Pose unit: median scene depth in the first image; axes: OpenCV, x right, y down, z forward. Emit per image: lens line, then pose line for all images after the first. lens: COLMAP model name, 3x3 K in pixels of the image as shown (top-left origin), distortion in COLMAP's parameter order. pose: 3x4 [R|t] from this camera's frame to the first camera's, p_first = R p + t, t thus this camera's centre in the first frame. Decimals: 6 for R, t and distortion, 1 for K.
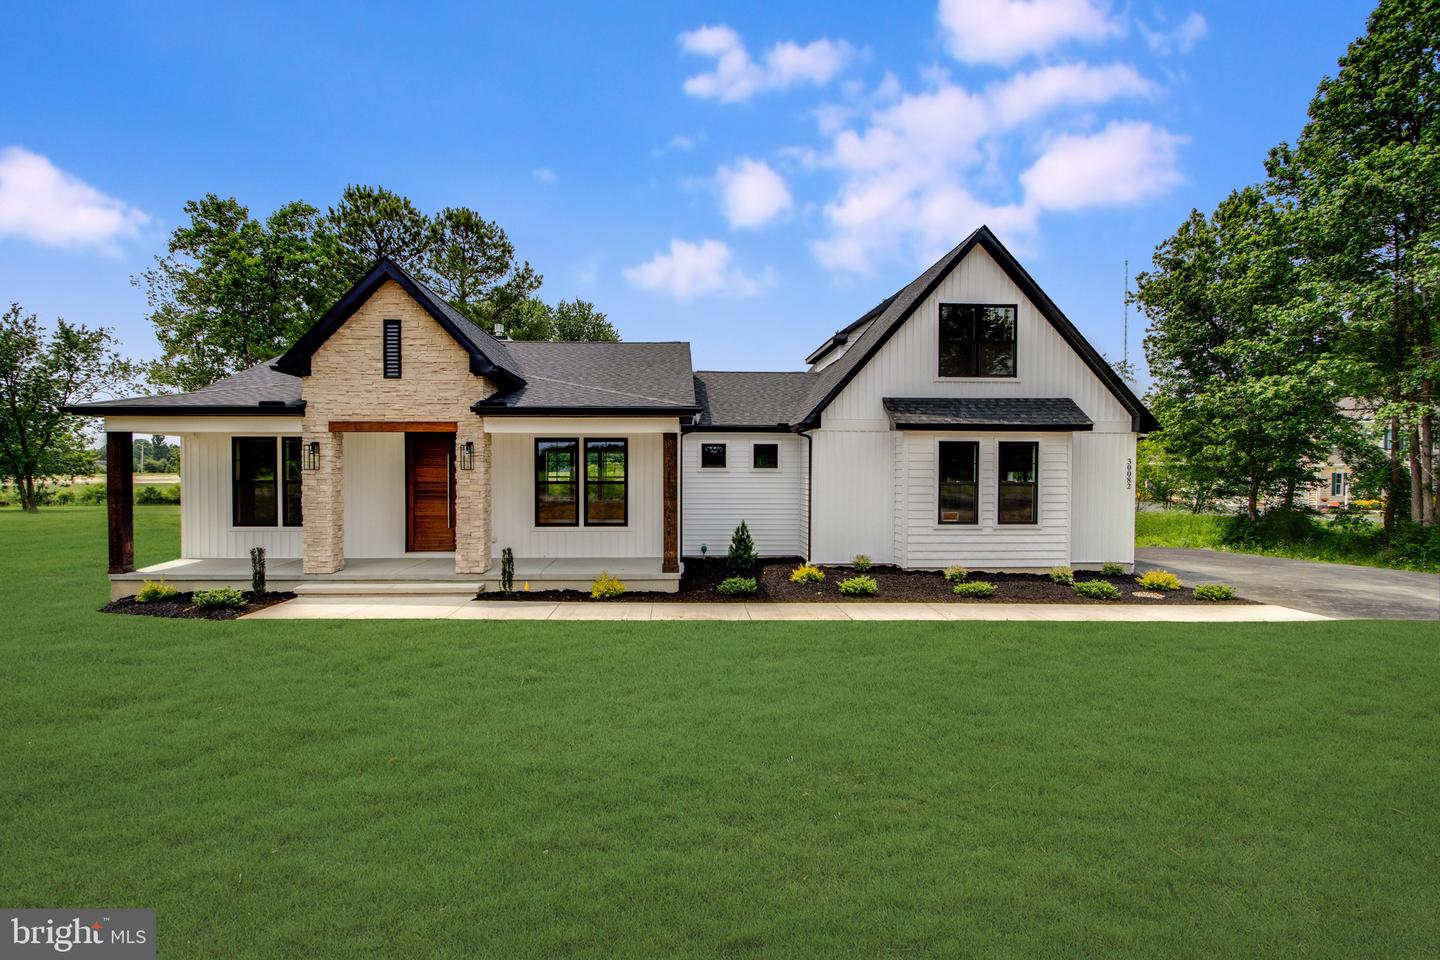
lens RADIAL K [[660.0, 0, 693.4], [0, 660.0, 482.7], [0, 0, 1]] dist [-0.017815, 0.000370]
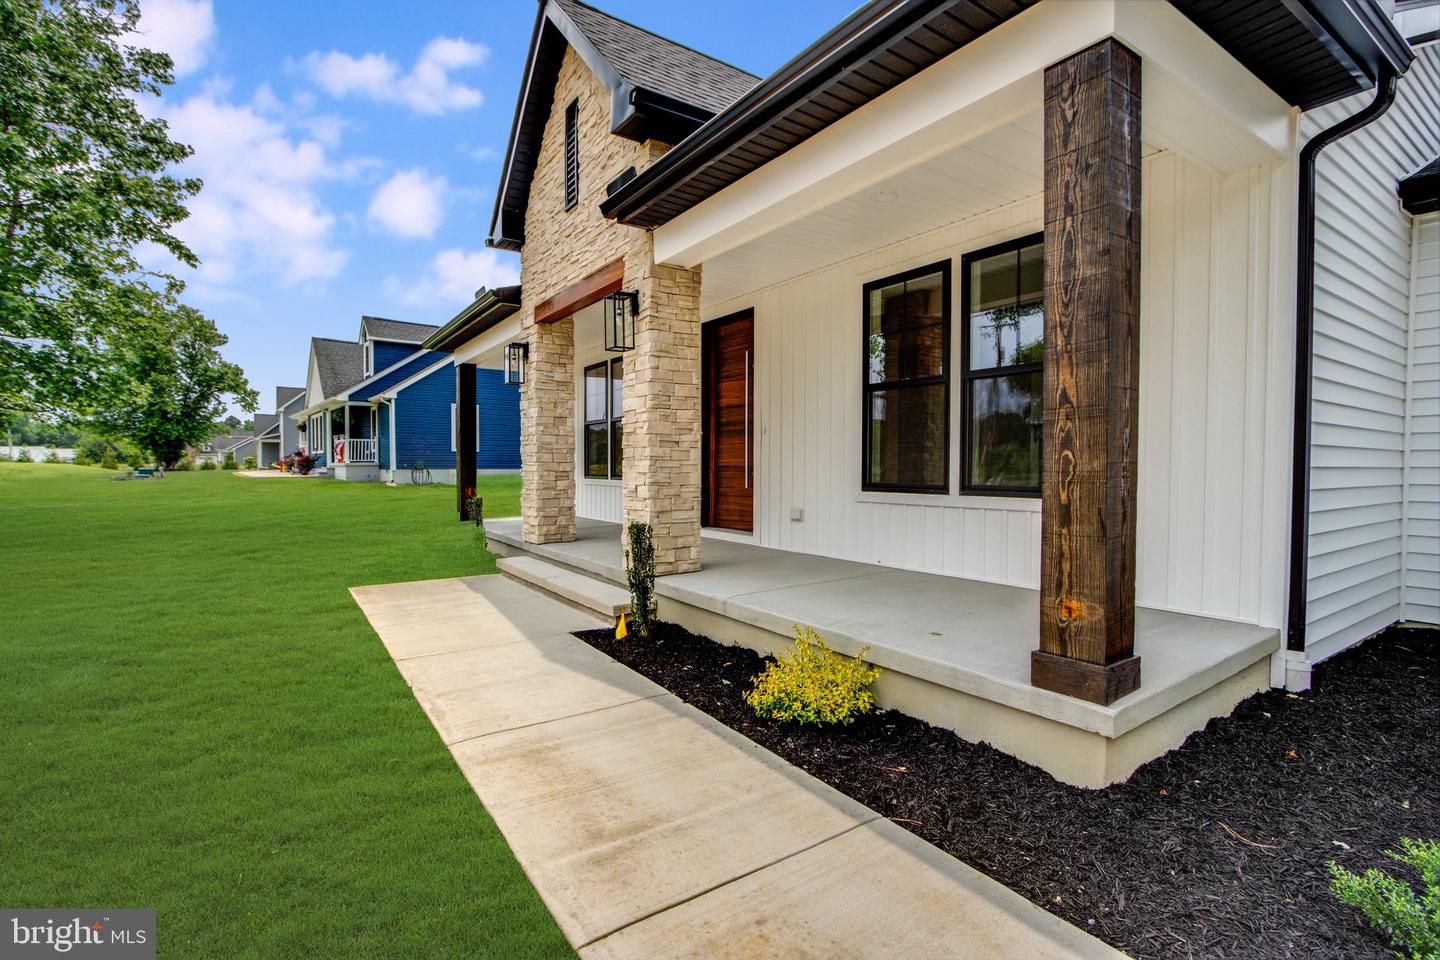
lens RADIAL K [[670.3, 0, 699.0], [0, 670.3, 479.5], [0, 0, 1]] dist [-0.016688, 0.000774]
pose [[0.517775, 0.015988, -0.855367, 0.074152], [-0.014245, 0.999848, 0.010066, 0.053267], [0.855398, 0.006973, 0.517924, 0.642731]]
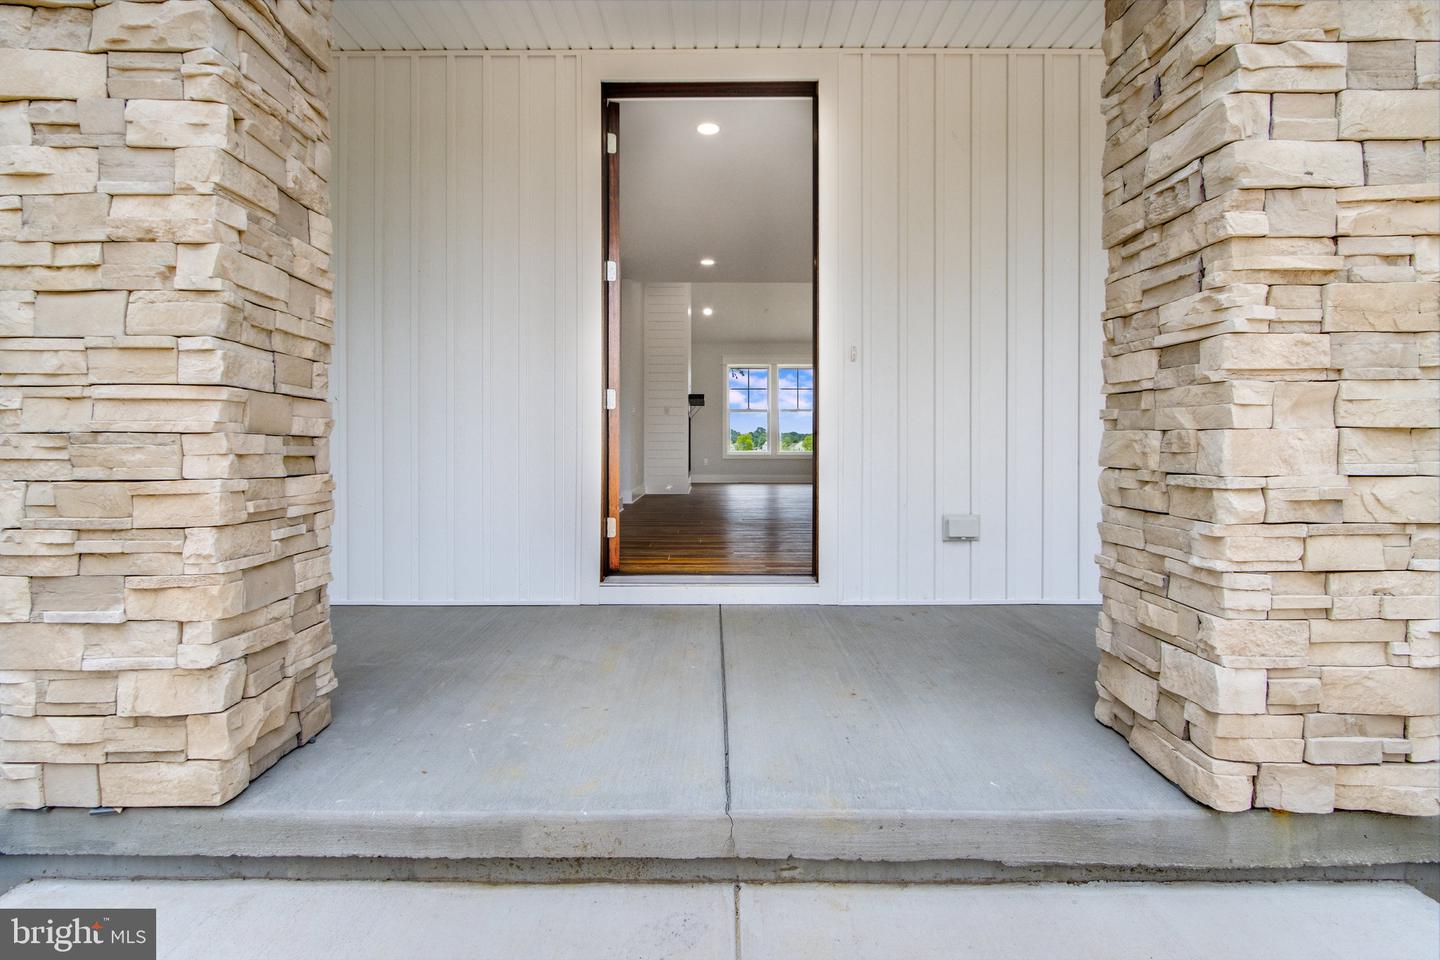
lens RADIAL K [[656.8, 0, 718.5], [0, 656.8, 456.5], [0, 0, 1]] dist [-0.000409, 0.000118]
pose [[0.999567, -0.000242, -0.029433, -0.365945], [-0.000197, 0.999889, -0.014910, 0.059068], [0.029433, 0.014909, 0.999456, 0.709478]]
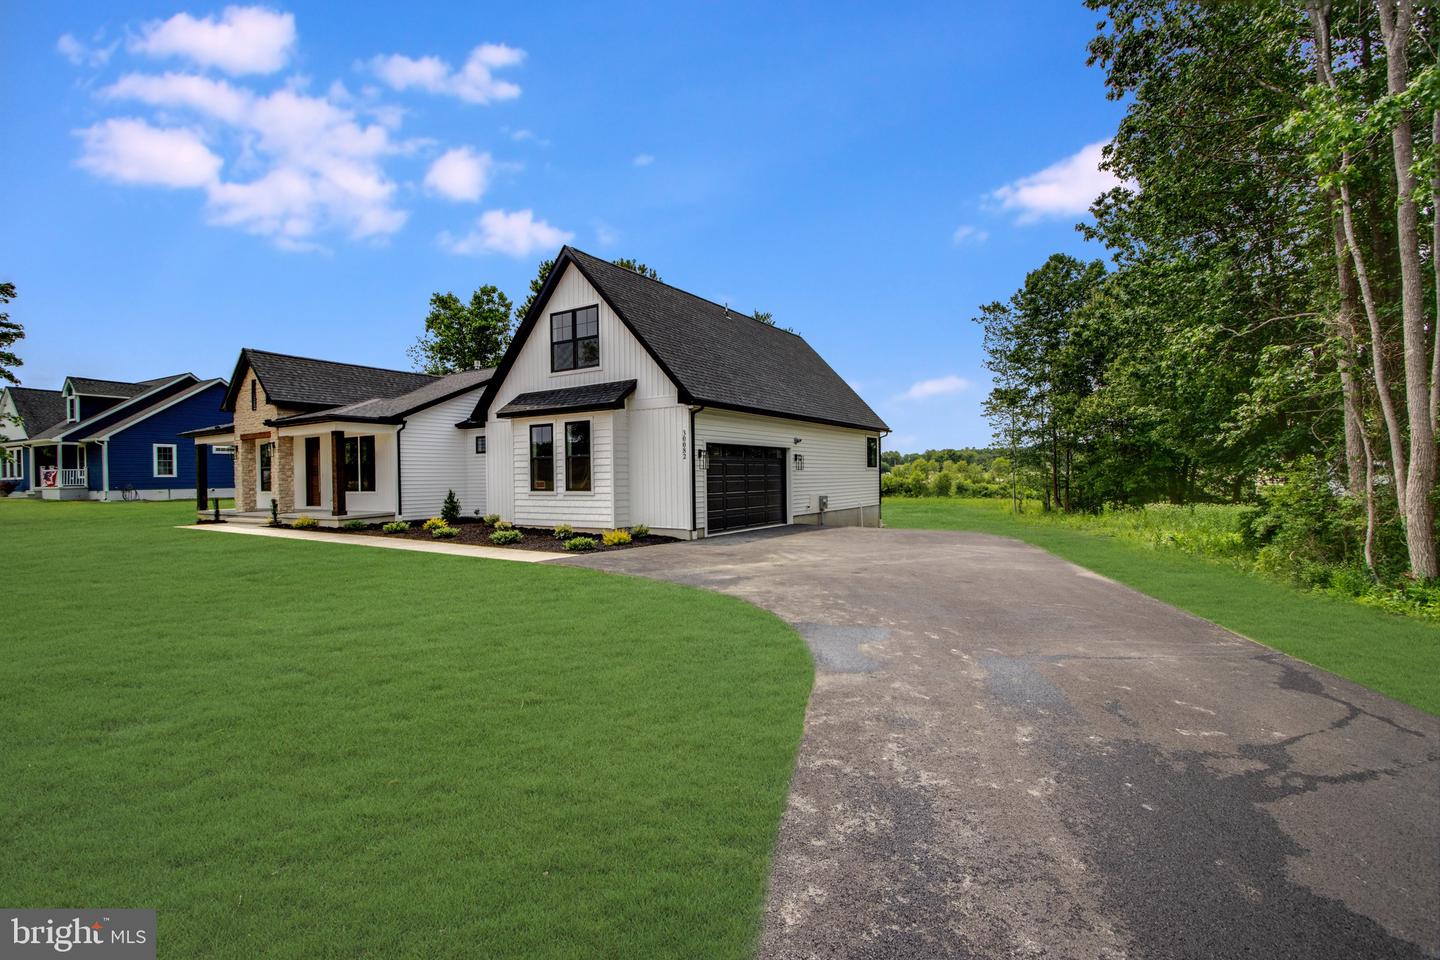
lens RADIAL K [[660.0, 0, 693.4], [0, 660.0, 482.7], [0, 0, 1]] dist [-0.017815, 0.000370]
pose [[0.816557, -0.009579, -0.577186, 1.352867], [0.005452, 0.999946, -0.008882, 0.059913], [0.577239, 0.004106, 0.816565, 0.148001]]
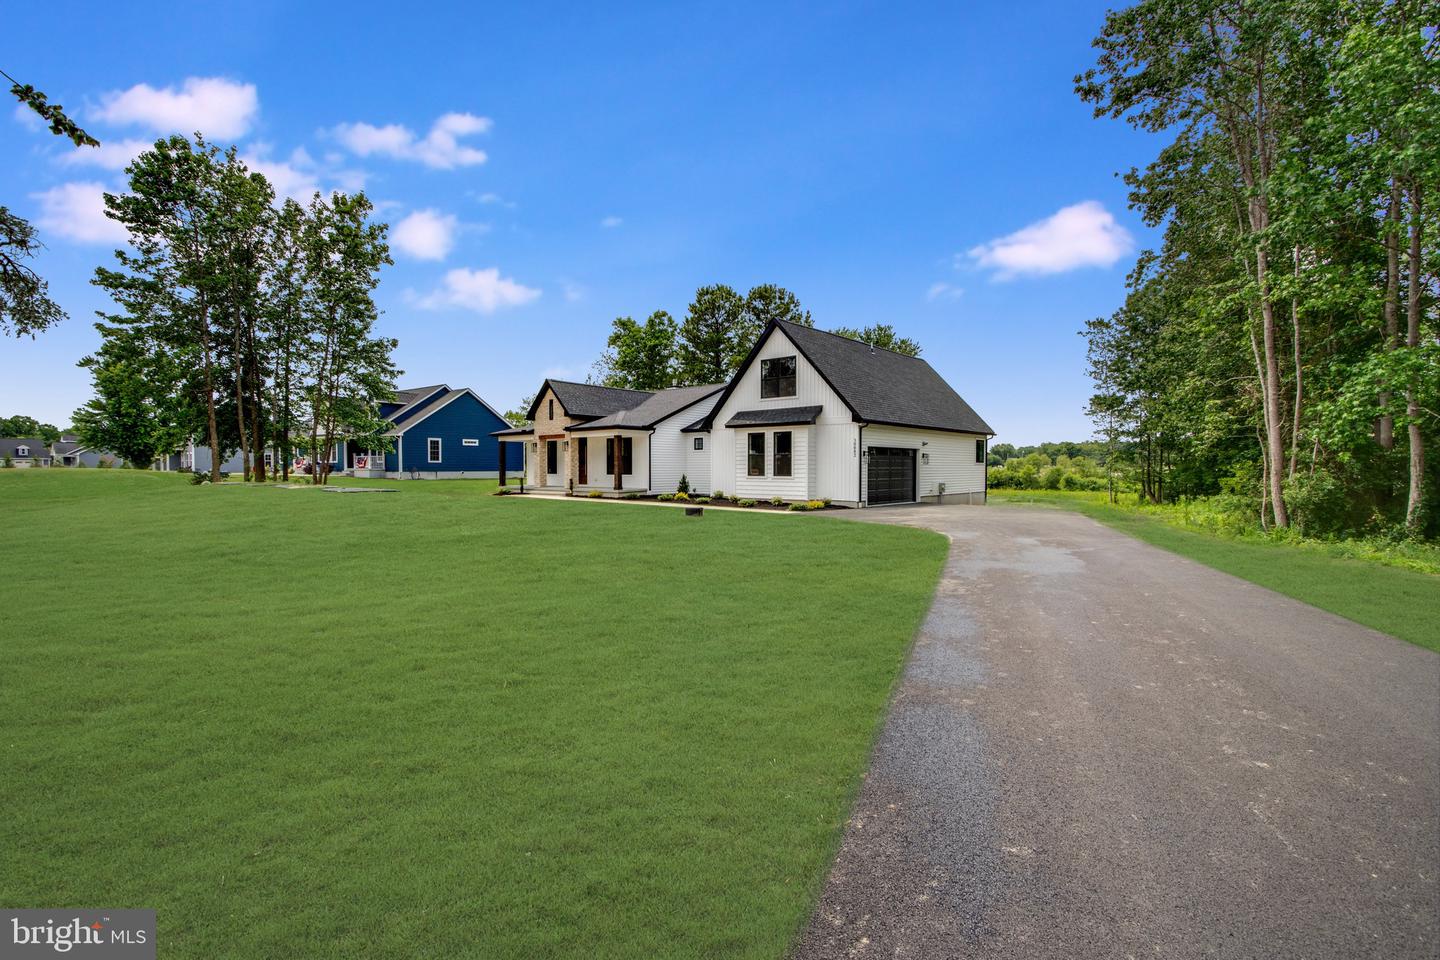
lens RADIAL K [[650.8, 0, 702.2], [0, 650.8, 489.1], [0, 0, 1]] dist [-0.014024, 0.000208]
pose [[0.726072, 0.019786, -0.687334, 1.599117], [-0.011169, 0.999793, 0.016982, 0.071075], [0.687528, -0.004653, 0.726143, -0.495134]]
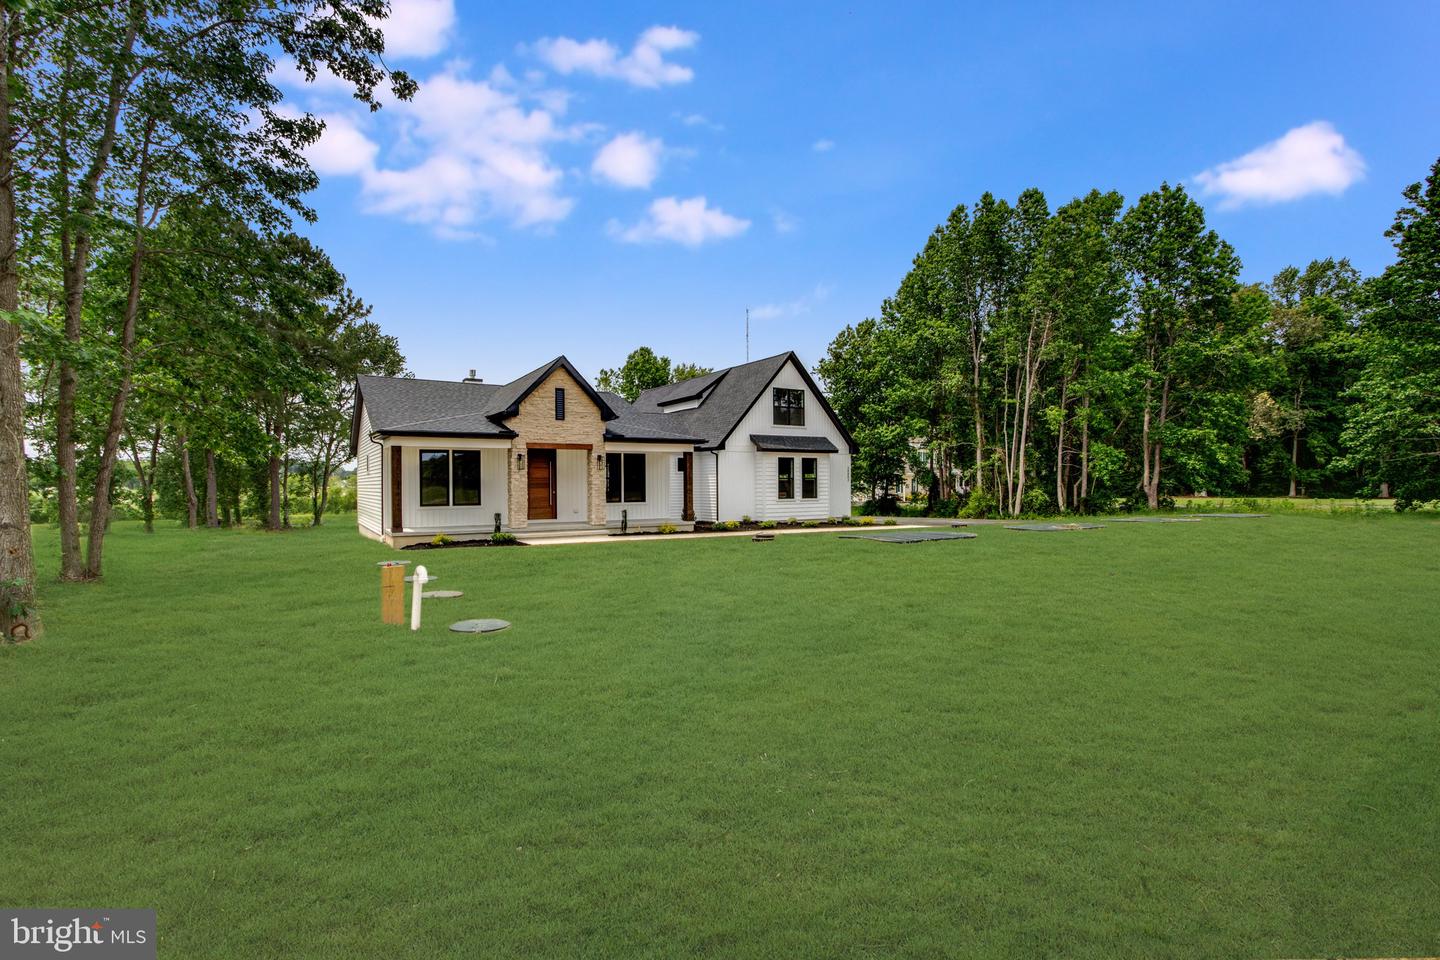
lens RADIAL K [[670.3, 0, 699.0], [0, 670.3, 479.5], [0, 0, 1]] dist [-0.016688, 0.000774]
pose [[0.872440, -0.004851, 0.488697, -0.834551], [0.016571, 0.999669, -0.019661, 0.041020], [-0.488440, 0.025251, 0.872232, -0.663174]]
